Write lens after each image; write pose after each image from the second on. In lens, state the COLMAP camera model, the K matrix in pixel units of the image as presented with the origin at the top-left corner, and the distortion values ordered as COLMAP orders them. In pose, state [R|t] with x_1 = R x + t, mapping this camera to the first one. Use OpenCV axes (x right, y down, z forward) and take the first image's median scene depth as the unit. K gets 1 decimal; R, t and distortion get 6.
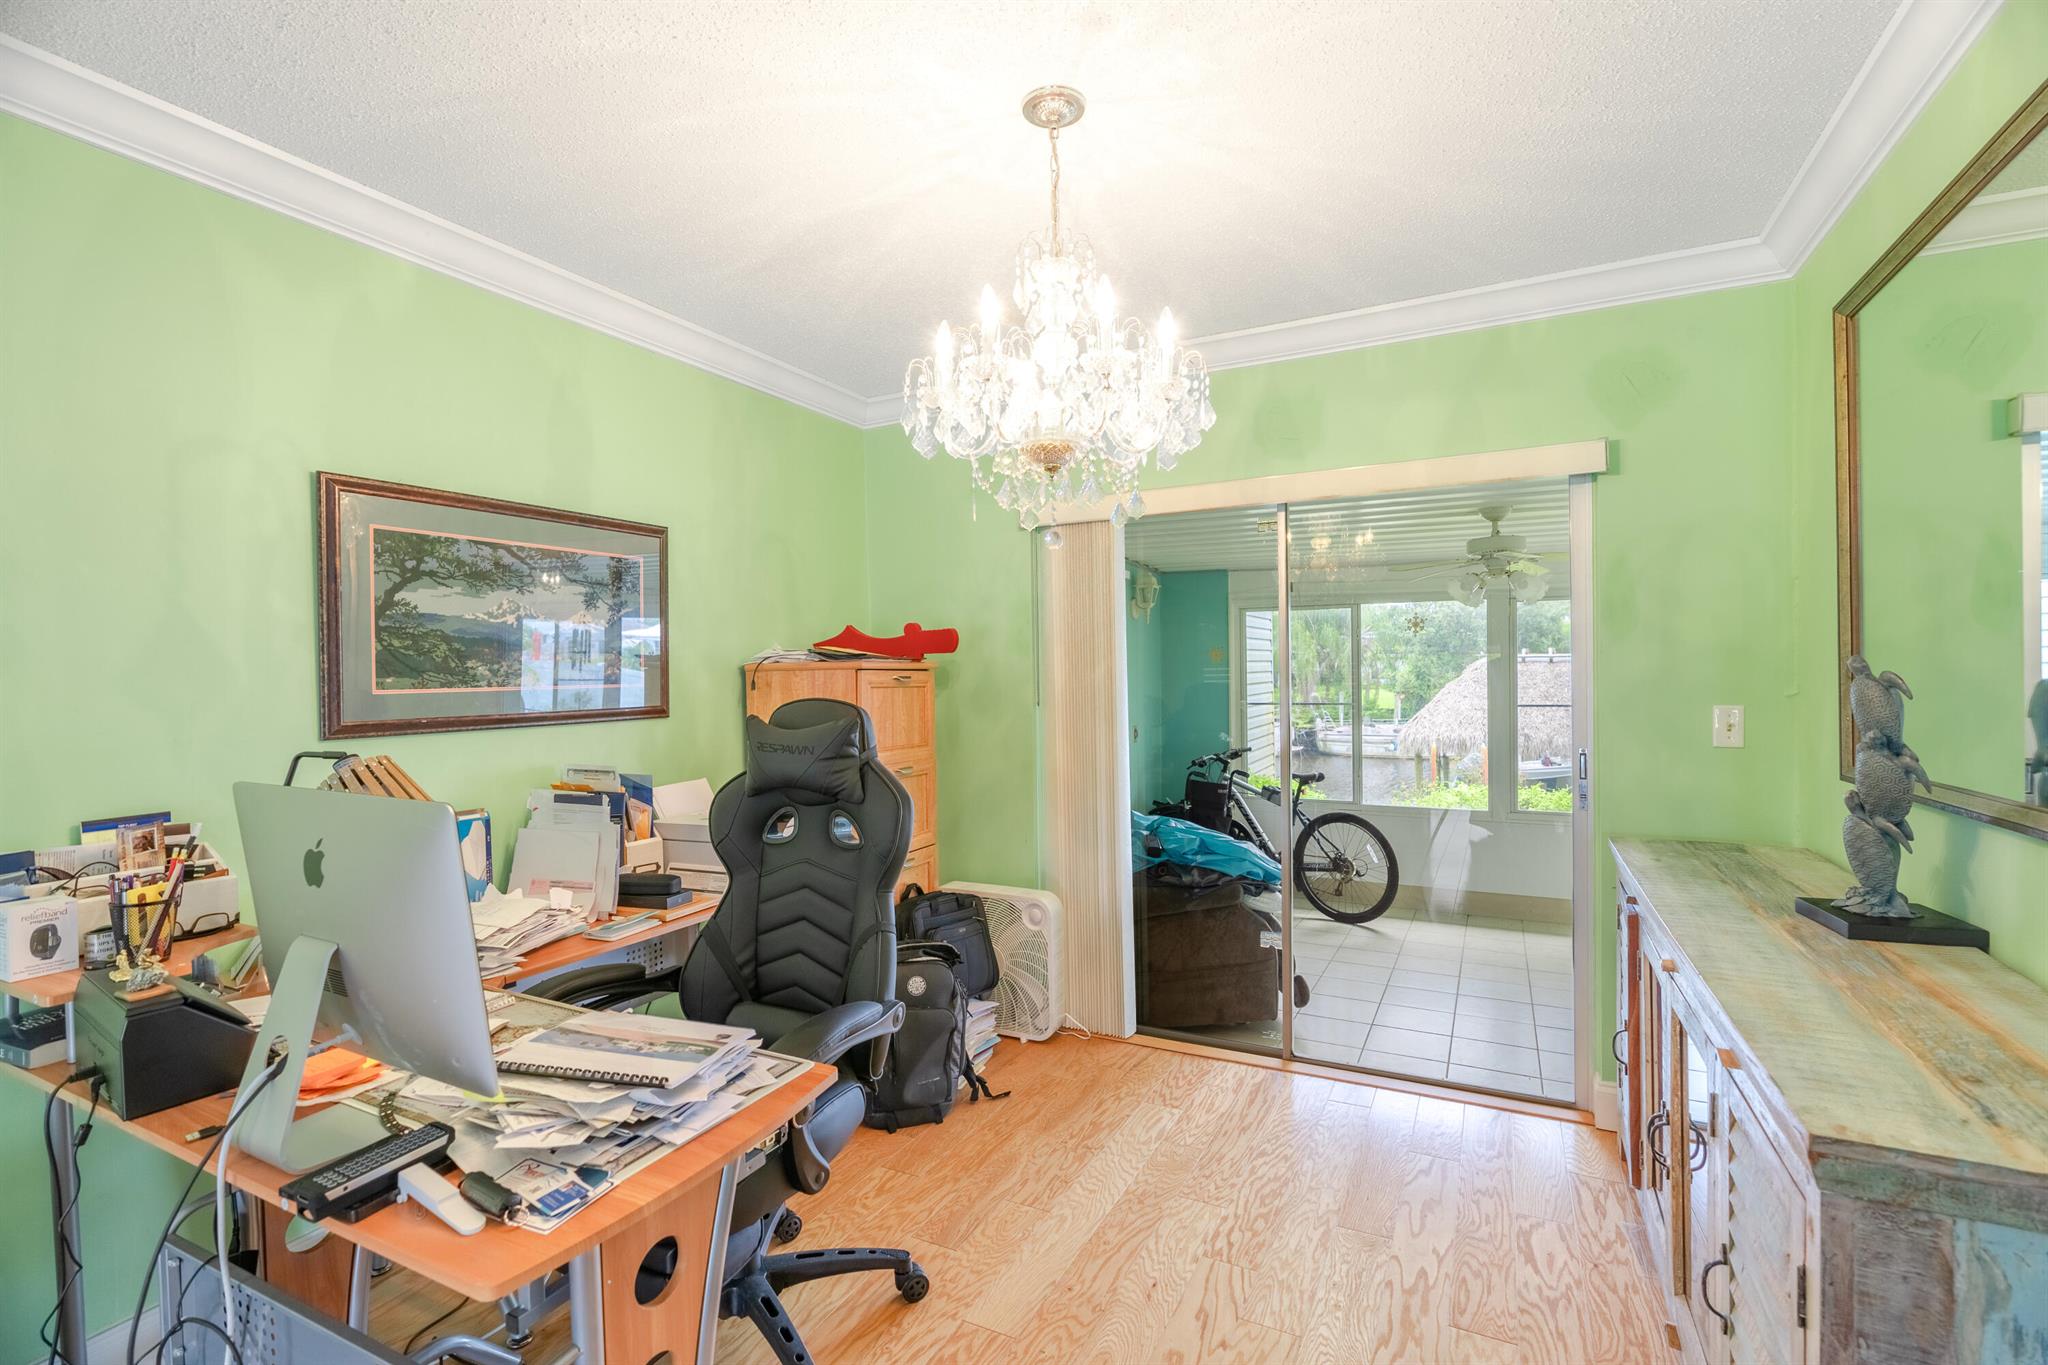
lens RADIAL K [[928.0, 0, 1020.7], [0, 928.0, 673.7], [0, 0, 1]] dist [-0.009712, 0.000635]
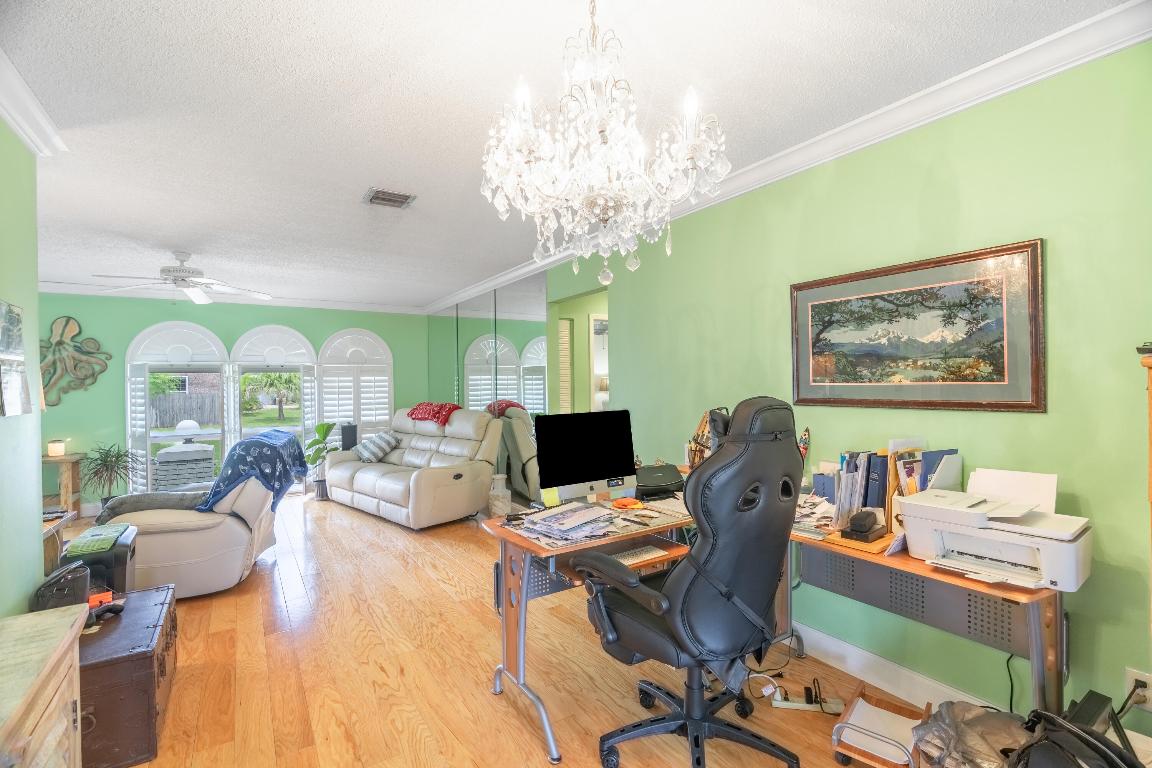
lens RADIAL K [[522.0, 0, 582.8], [0, 522.0, 385.0], [0, 0, 1]] dist [-0.009712, 0.000635]
pose [[-0.496328, 0.026818, -0.867721, 0.505313], [0.018251, 0.999624, 0.020455, -0.010016], [0.867943, -0.005684, -0.496631, 1.012254]]
